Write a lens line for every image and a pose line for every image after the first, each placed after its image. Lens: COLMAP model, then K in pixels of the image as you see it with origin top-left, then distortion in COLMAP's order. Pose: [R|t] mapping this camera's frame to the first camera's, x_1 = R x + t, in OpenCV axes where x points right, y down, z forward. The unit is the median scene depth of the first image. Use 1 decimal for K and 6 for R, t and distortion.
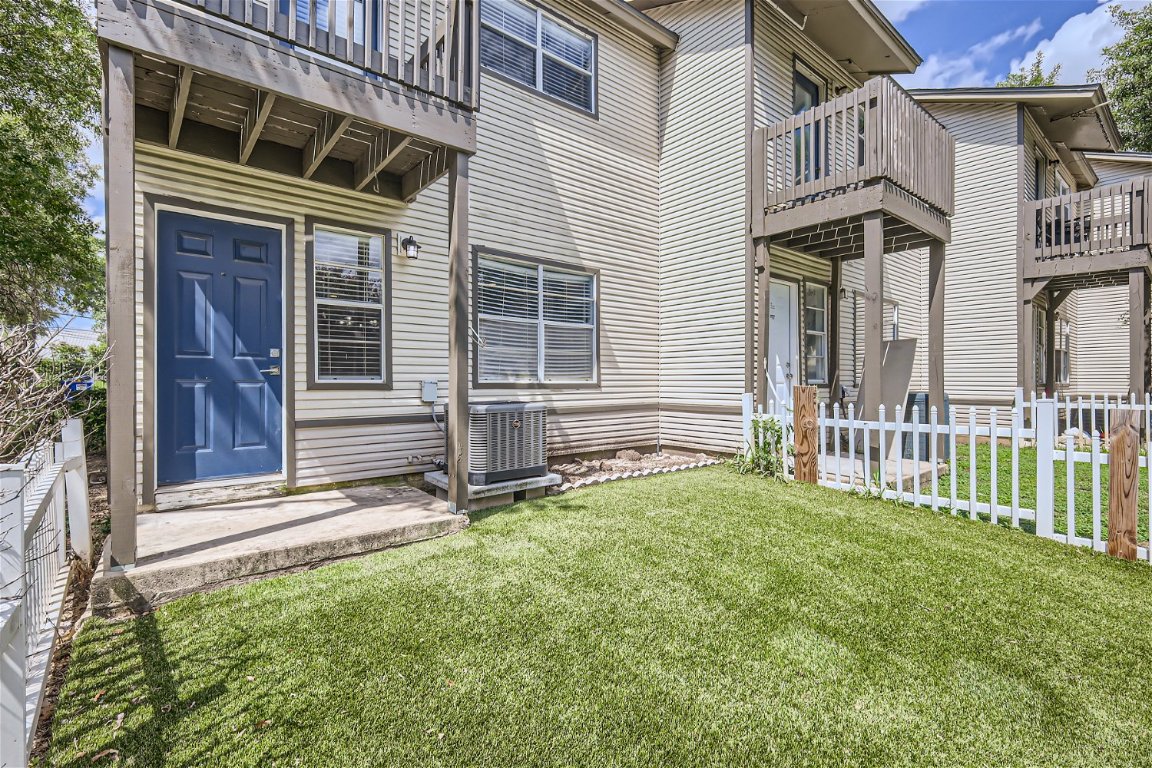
lens RADIAL K [[508.0, 0, 576.0], [0, 508.0, 384.0], [0, 0, 1]] dist [0.001824, 0.000059]
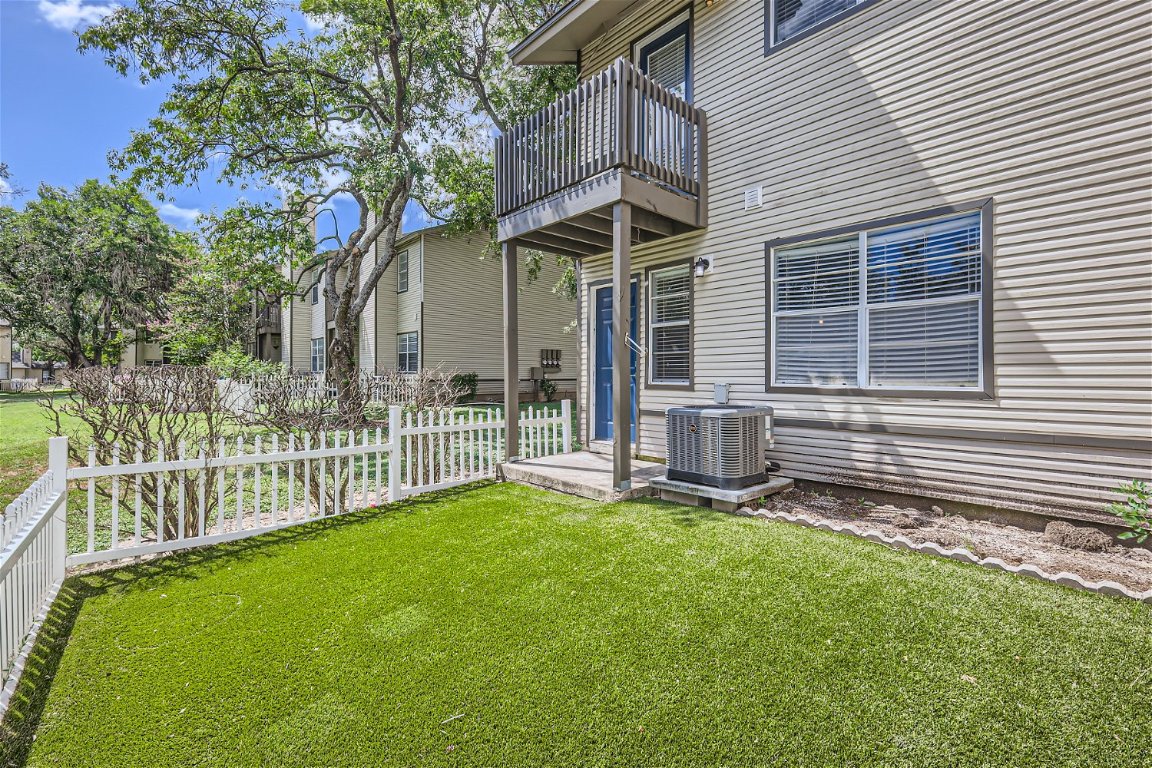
lens RADIAL K [[508.0, 0, 576.0], [0, 508.0, 384.0], [0, 0, 1]] dist [0.001824, 0.000059]
pose [[0.054941, 0.015632, -0.998367, 0.709885], [-0.006563, 0.999861, 0.015295, -0.018682], [0.998468, 0.005712, 0.055036, 0.575619]]
